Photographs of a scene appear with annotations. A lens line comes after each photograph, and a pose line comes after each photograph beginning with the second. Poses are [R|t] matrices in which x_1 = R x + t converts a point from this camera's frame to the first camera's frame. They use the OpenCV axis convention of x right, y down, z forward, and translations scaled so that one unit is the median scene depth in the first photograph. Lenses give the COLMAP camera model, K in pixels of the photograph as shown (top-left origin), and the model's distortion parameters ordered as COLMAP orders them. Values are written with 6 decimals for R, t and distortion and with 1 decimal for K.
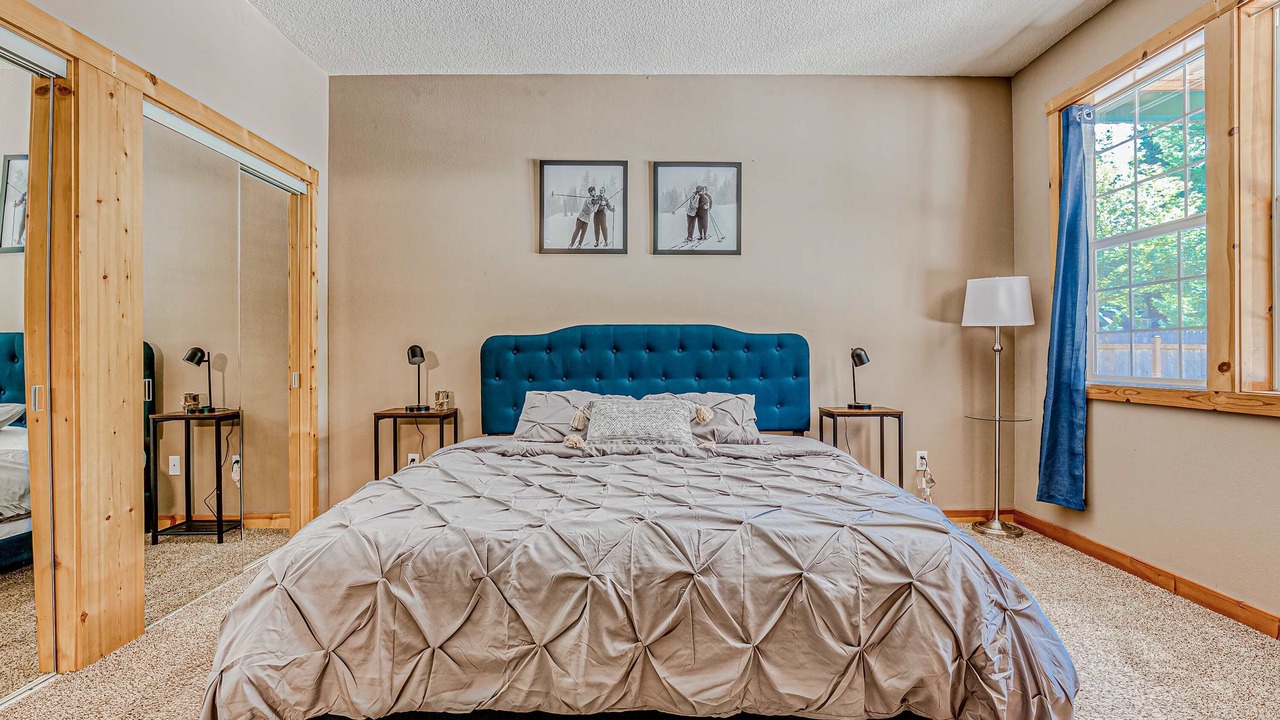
lens RADIAL K [[588.8, 0, 658.0], [0, 588.8, 357.7], [0, 0, 1]] dist [-0.008892, 0.000563]
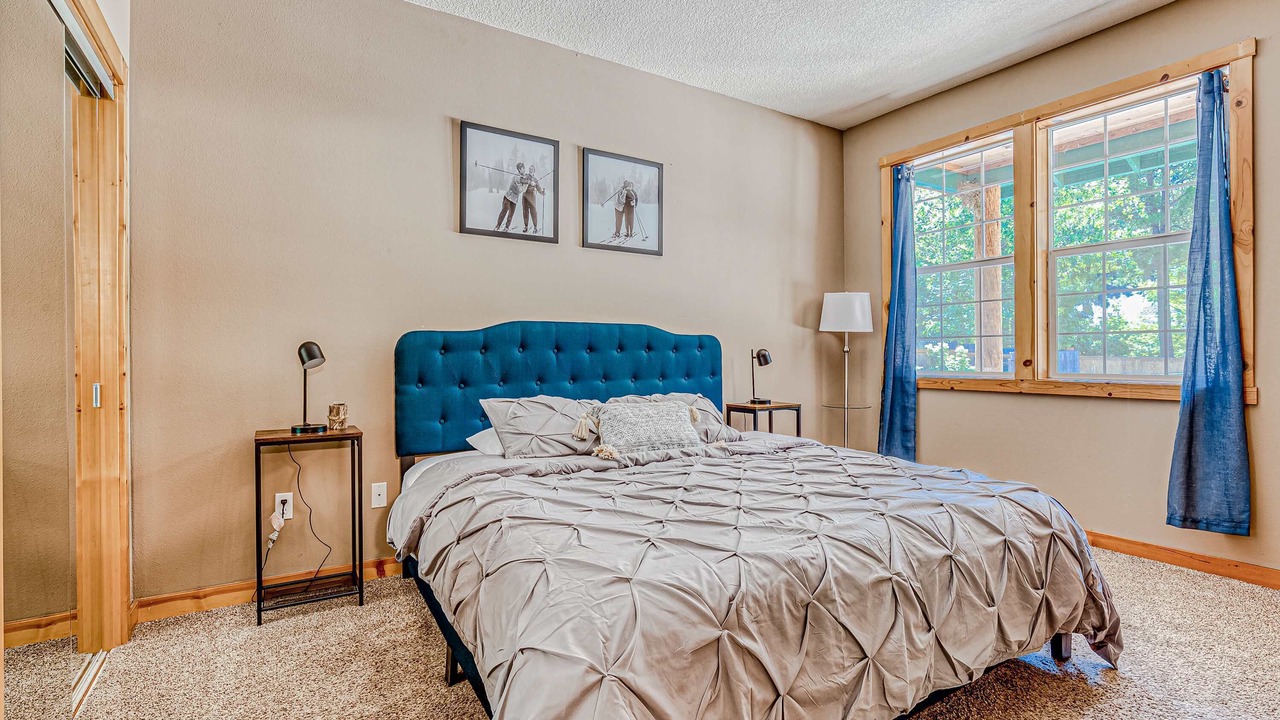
lens RADIAL K [[588.8, 0, 665.0], [0, 588.8, 361.3], [0, 0, 1]] dist [-0.008892, 0.000563]
pose [[0.851775, -0.005860, 0.523875, -0.404640], [0.003768, 0.999980, 0.005059, 0.000332], [-0.523894, -0.002336, 0.851780, 0.148937]]
